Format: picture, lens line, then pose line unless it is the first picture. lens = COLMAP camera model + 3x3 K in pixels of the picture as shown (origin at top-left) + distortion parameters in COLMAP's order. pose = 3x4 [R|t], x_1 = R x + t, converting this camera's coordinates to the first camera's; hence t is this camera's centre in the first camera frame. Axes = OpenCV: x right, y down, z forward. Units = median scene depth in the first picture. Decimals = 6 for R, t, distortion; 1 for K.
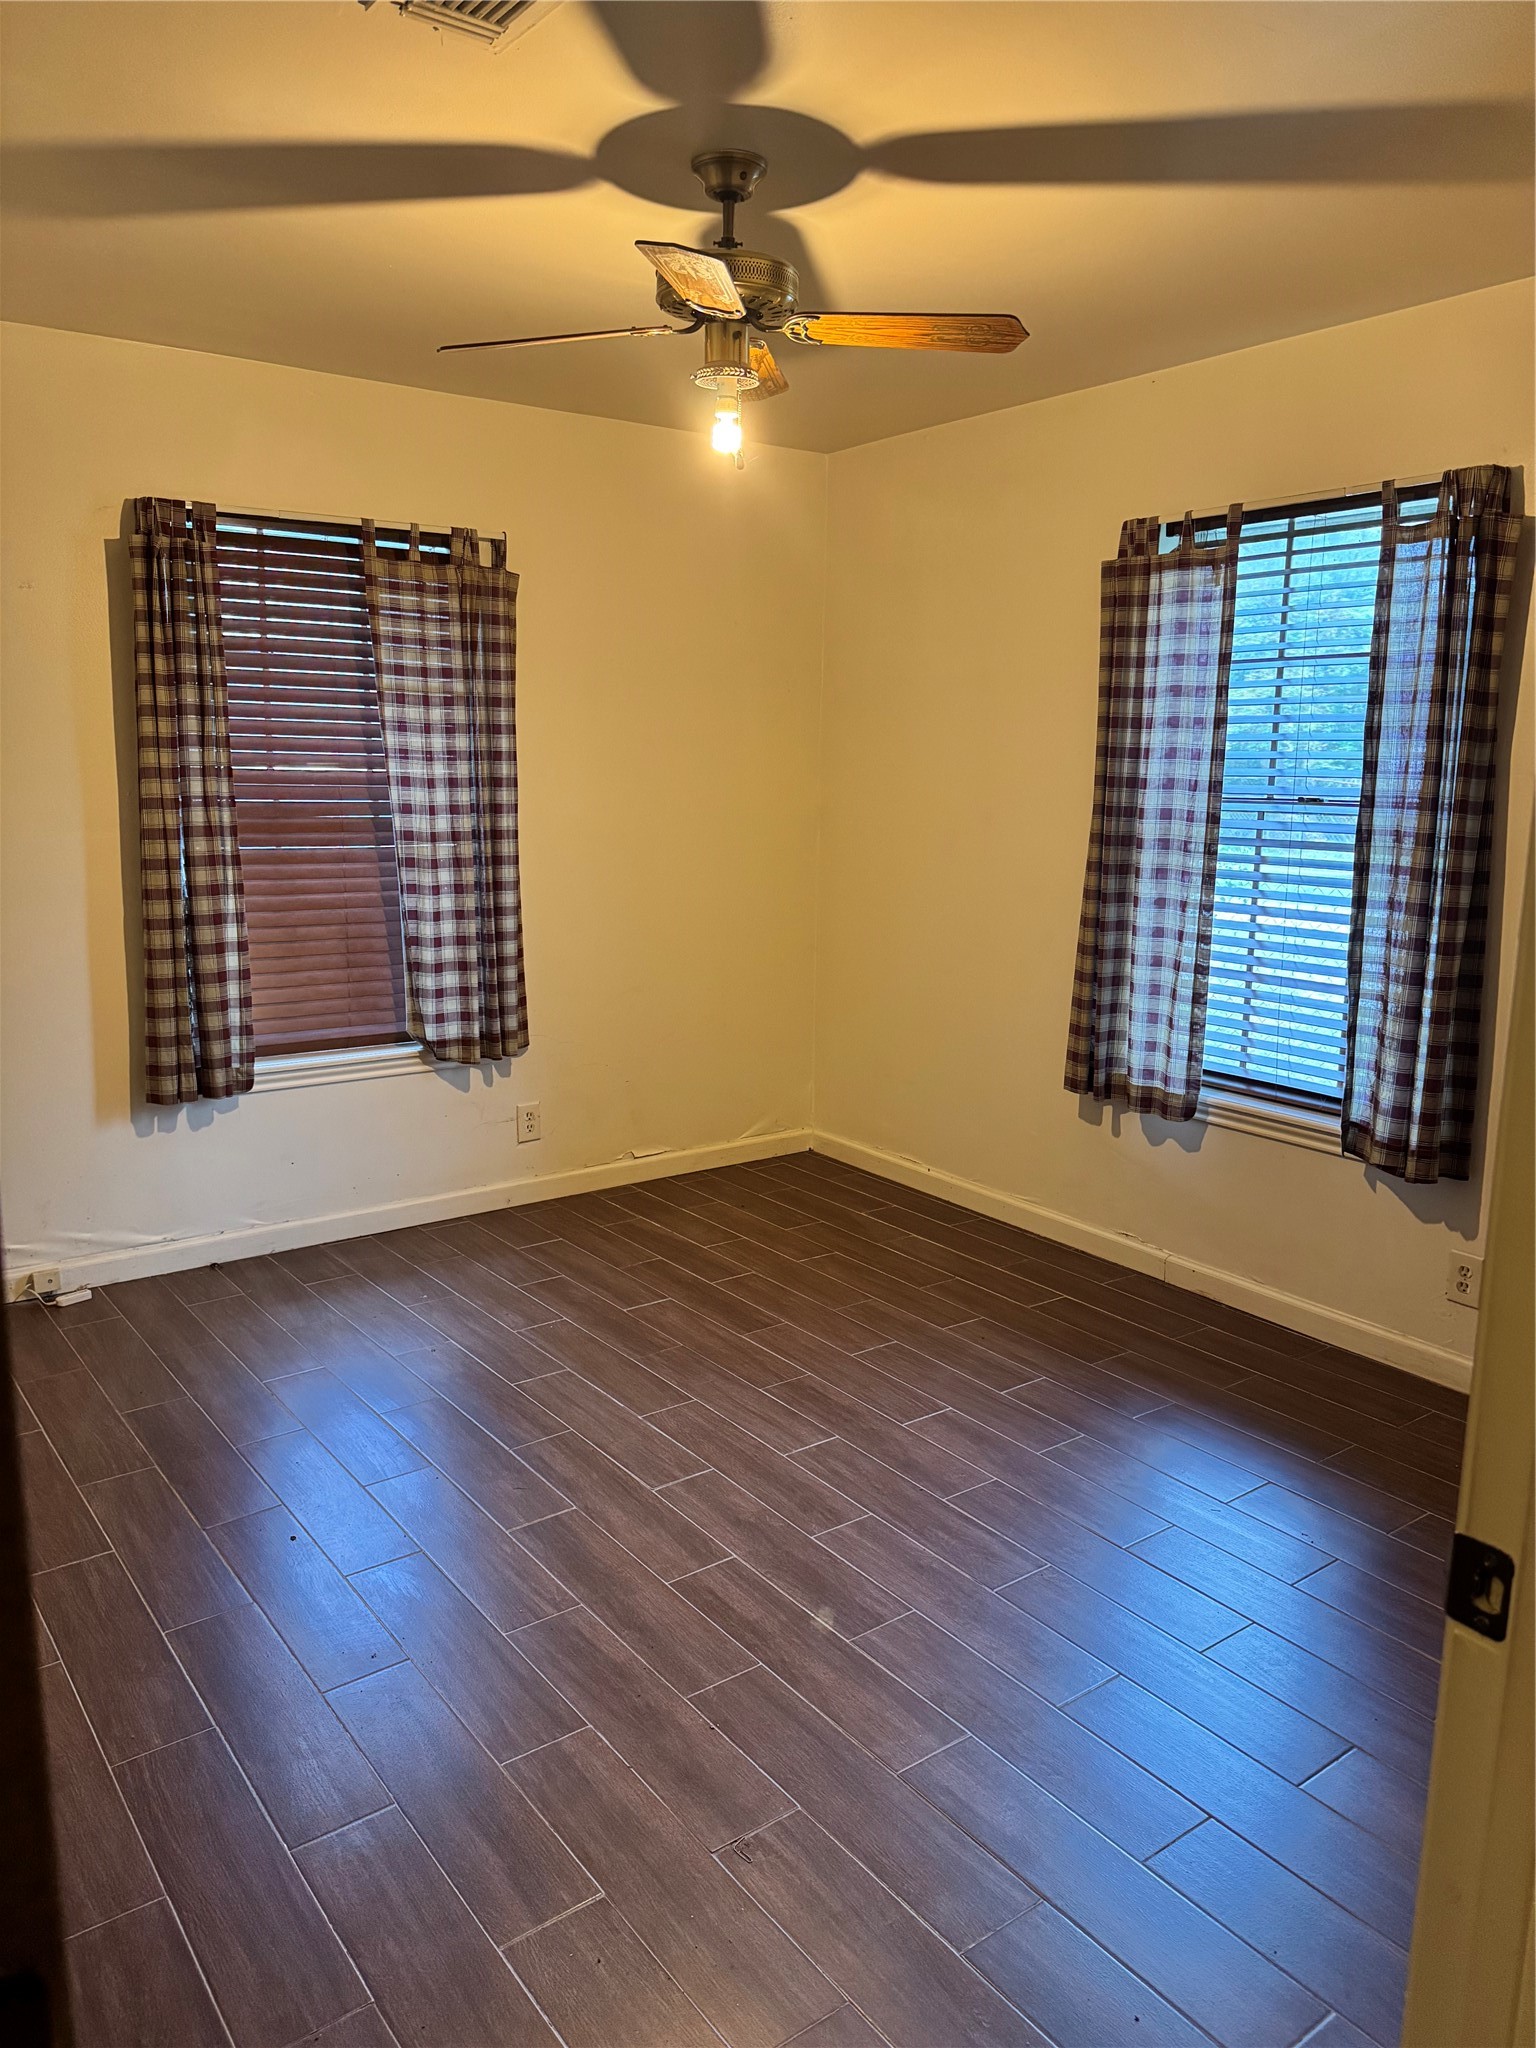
lens RADIAL K [[1460.1, 0, 763.7], [0, 1460.1, 1027.3], [0, 0, 1]] dist [0.081970, -0.097158]
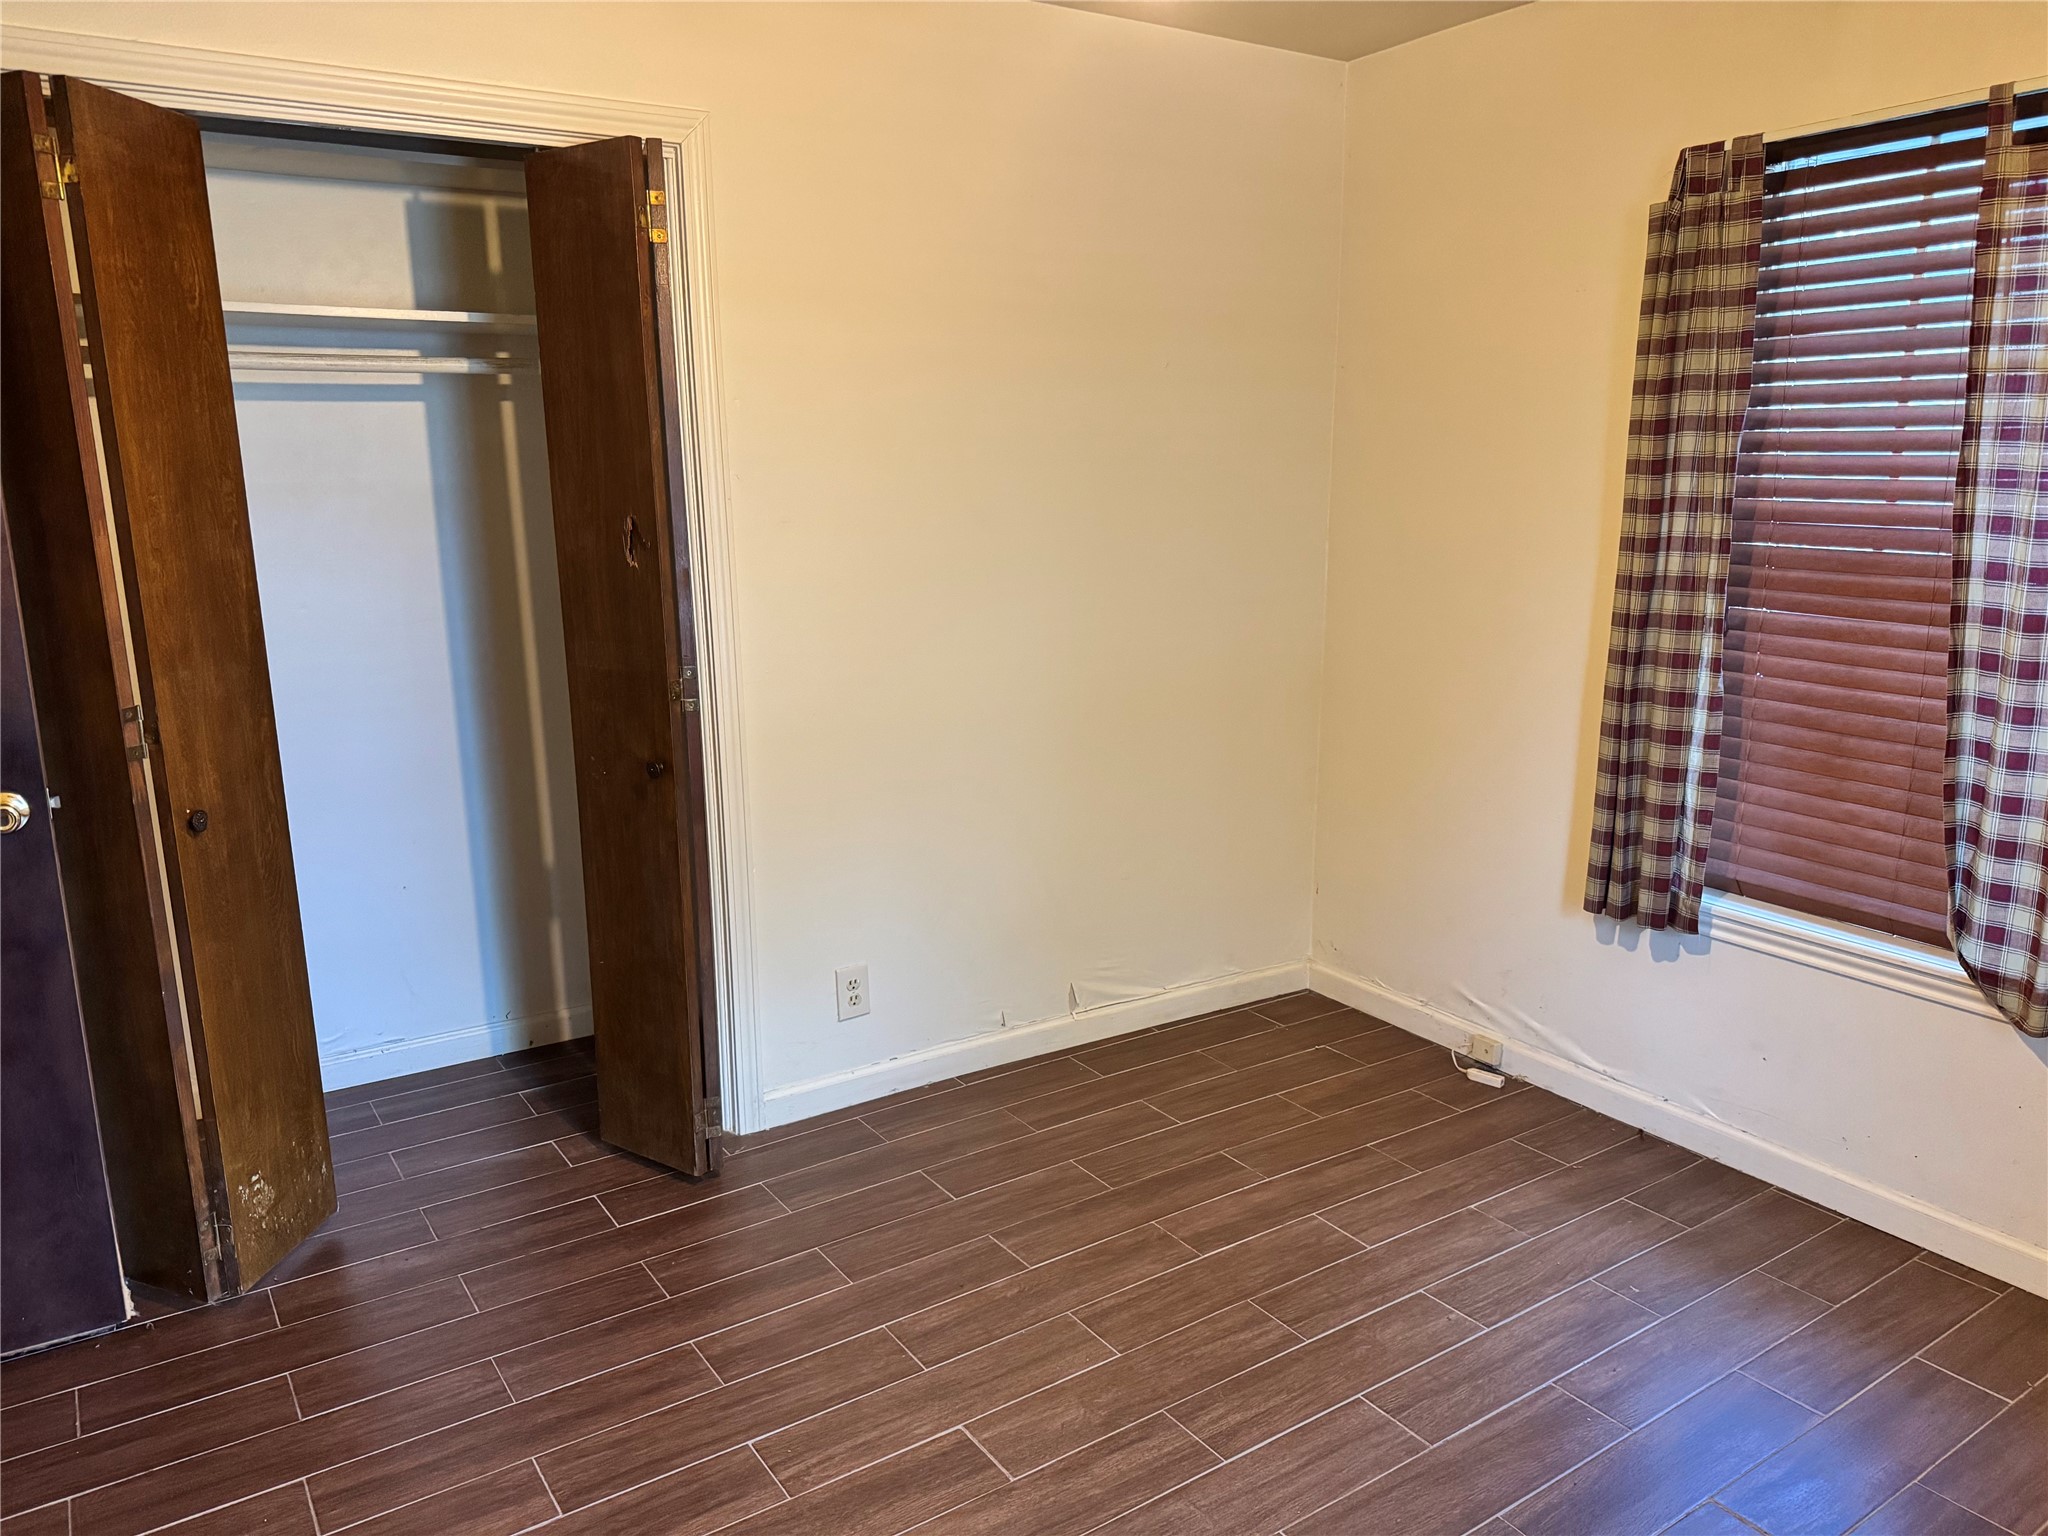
lens RADIAL K [[1460.1, 0, 1021.4], [0, 1460.1, 772.8], [0, 0, 1]] dist [0.081970, -0.097158]
pose [[-0.054108, 0.199235, -0.978457, 0.388335], [-0.170829, 0.963599, 0.205657, -0.132029], [0.983814, 0.178277, -0.018104, 0.668959]]
